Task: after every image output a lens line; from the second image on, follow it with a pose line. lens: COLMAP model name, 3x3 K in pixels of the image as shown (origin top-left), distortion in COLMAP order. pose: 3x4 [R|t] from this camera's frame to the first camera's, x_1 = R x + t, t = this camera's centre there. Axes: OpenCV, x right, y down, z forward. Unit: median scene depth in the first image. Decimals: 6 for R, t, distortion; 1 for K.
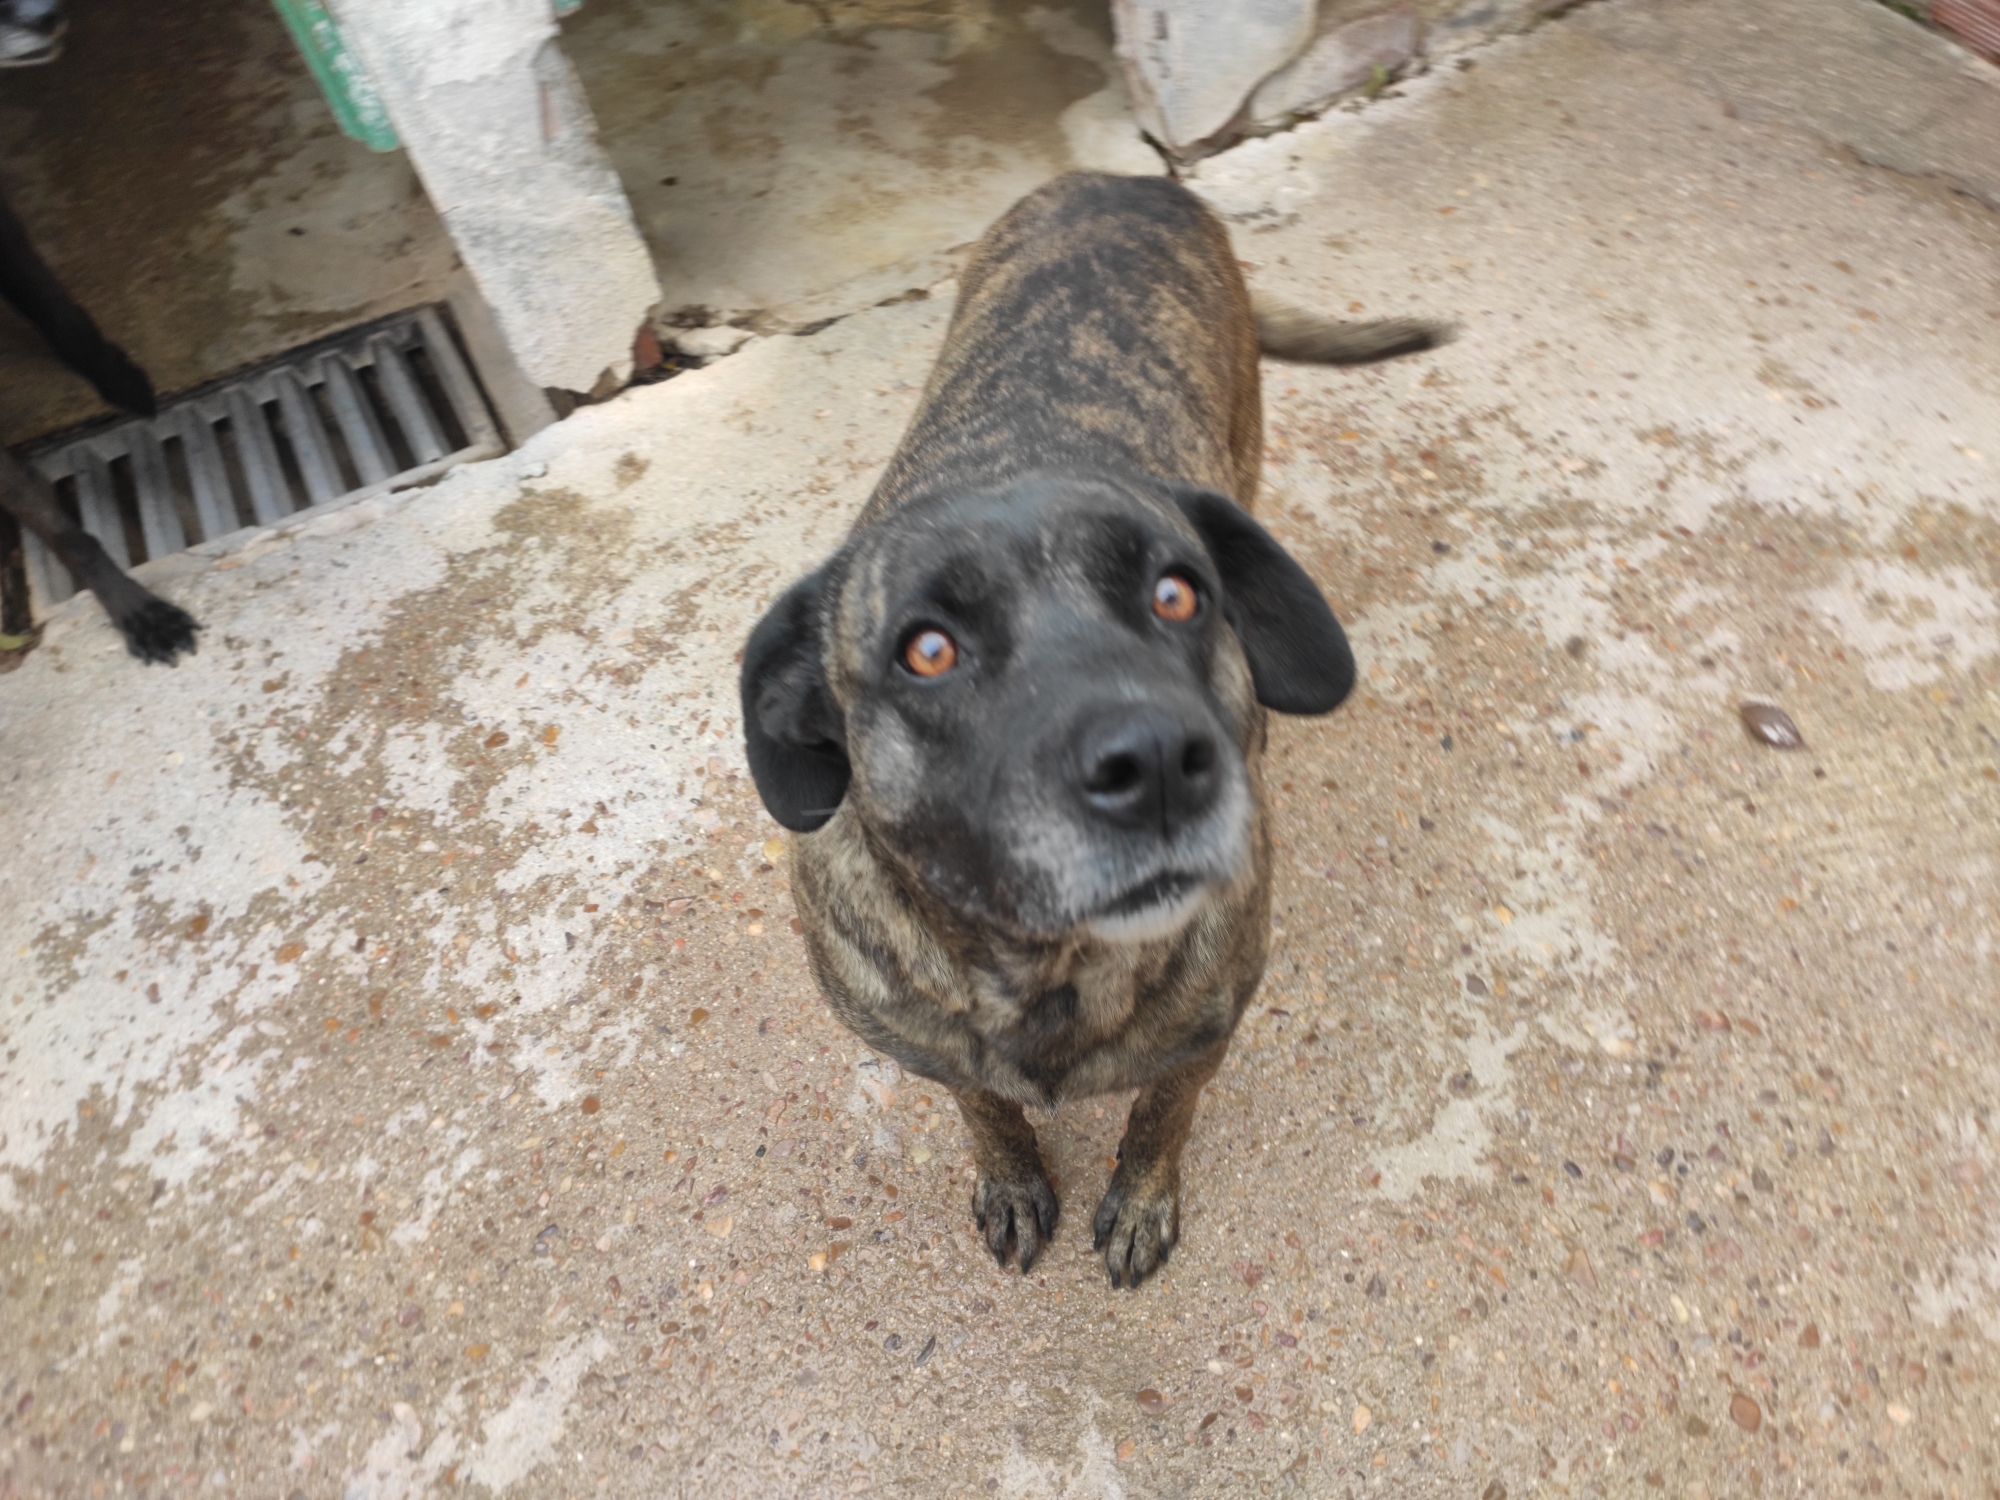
lens RADIAL K [[1517.2, 0, 992.6], [0, 1517.2, 763.5], [0, 0, 1]] dist [0.058194, -0.107457]
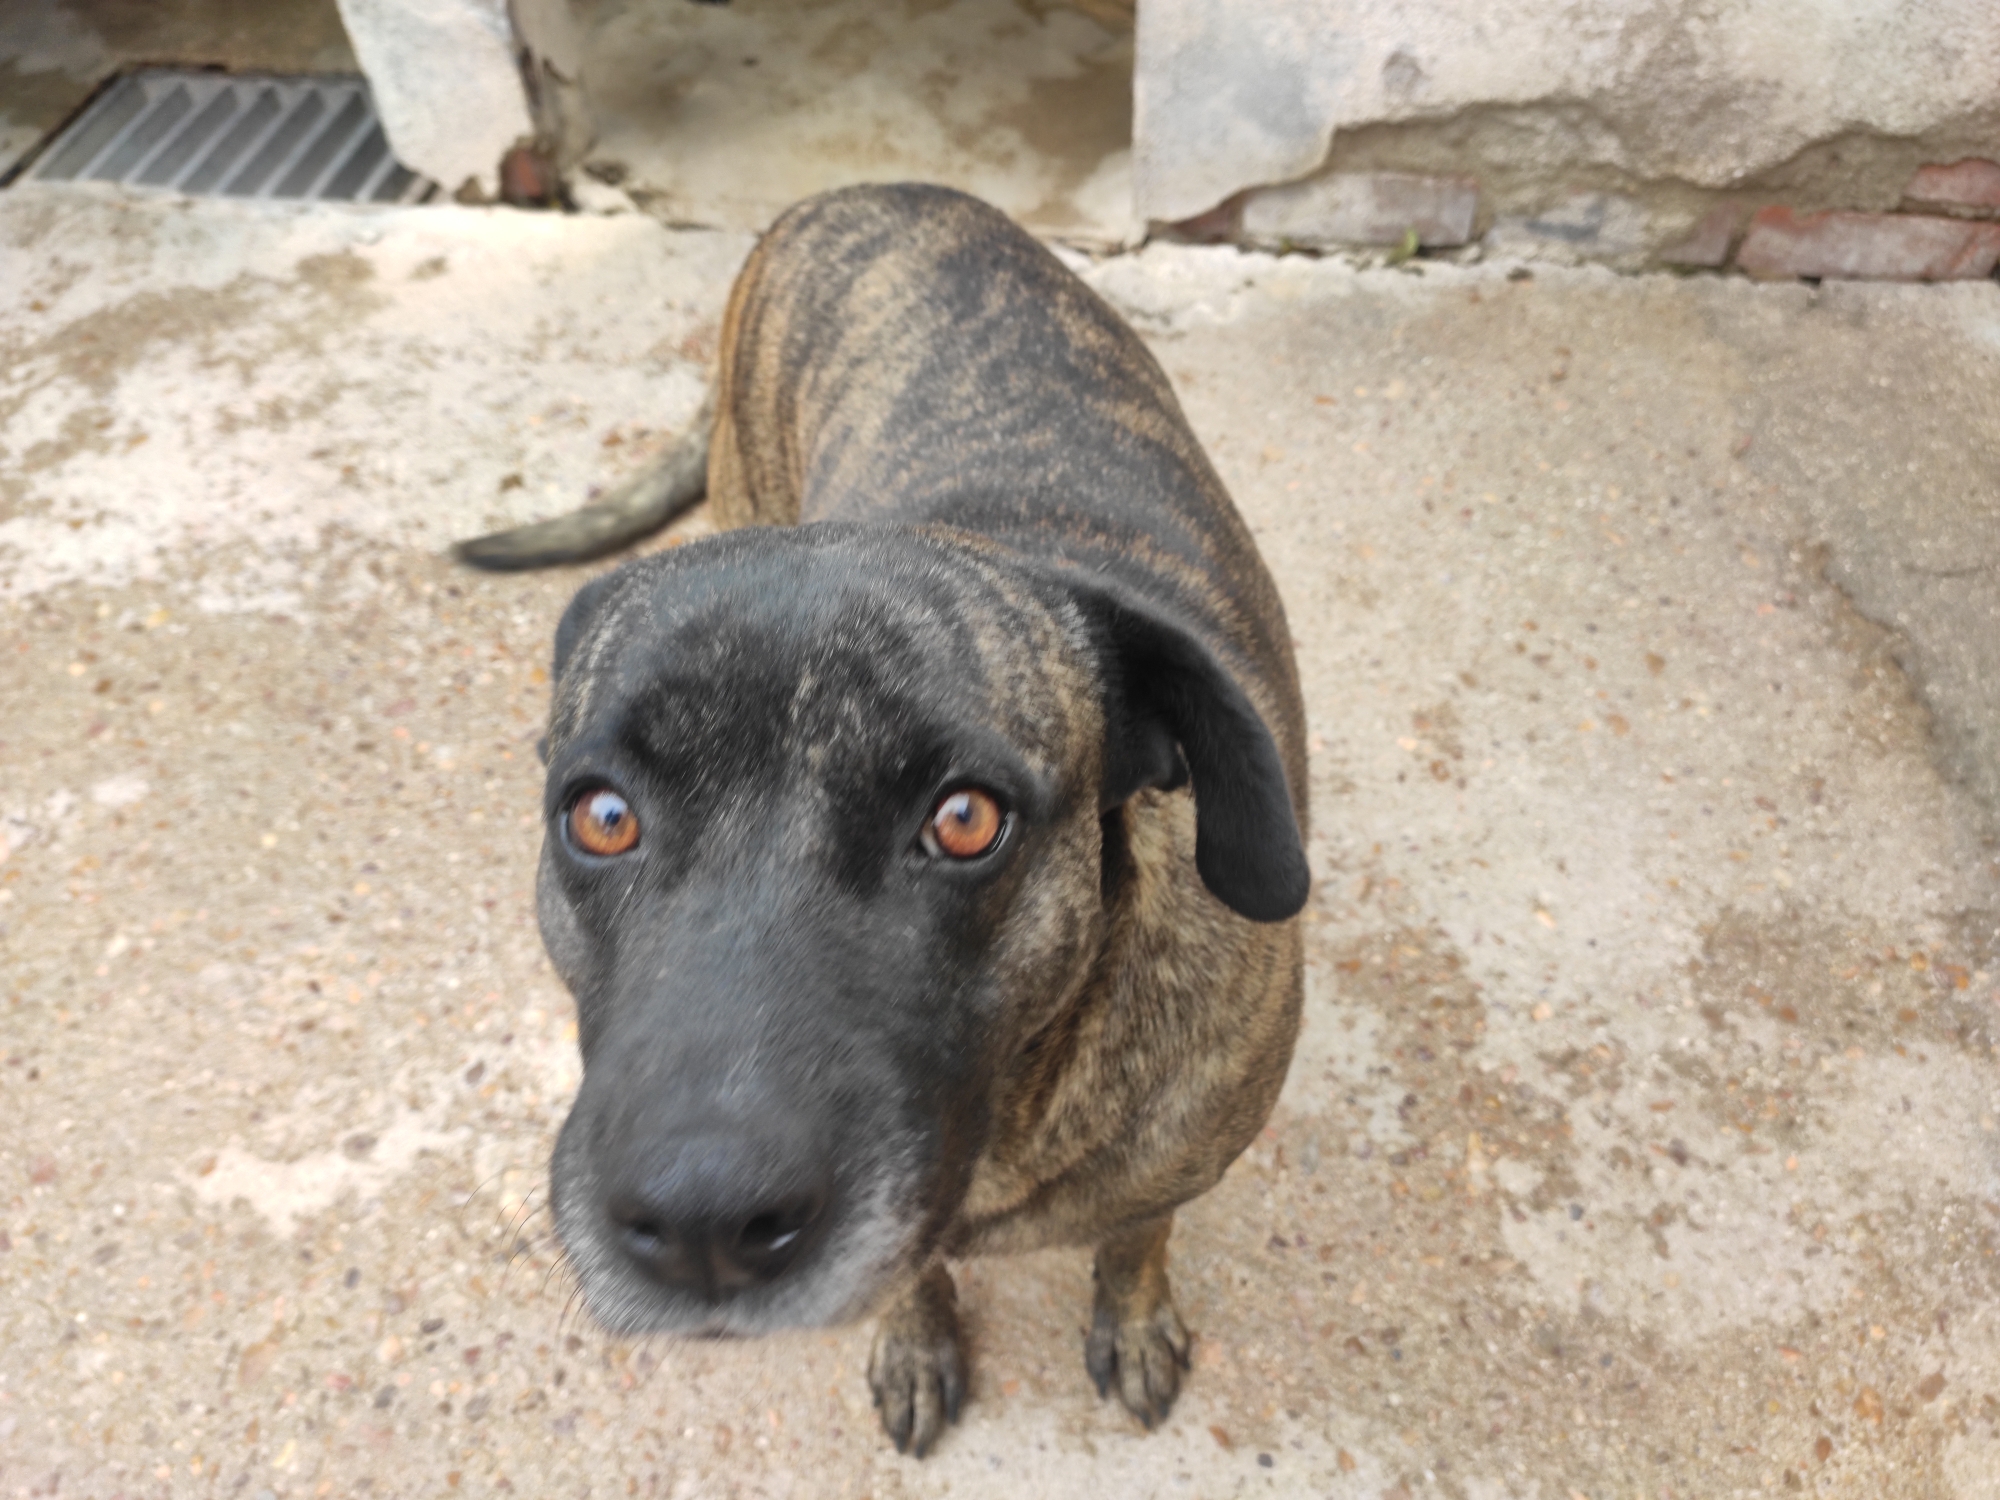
lens RADIAL K [[1517.2, 0, 992.6], [0, 1517.2, 763.5], [0, 0, 1]] dist [0.058194, -0.107457]
pose [[0.826785, 0.494446, -0.268236, 0.611811], [-0.489085, 0.867429, 0.091446, -0.216060], [0.277891, 0.055583, 0.959003, 0.153372]]
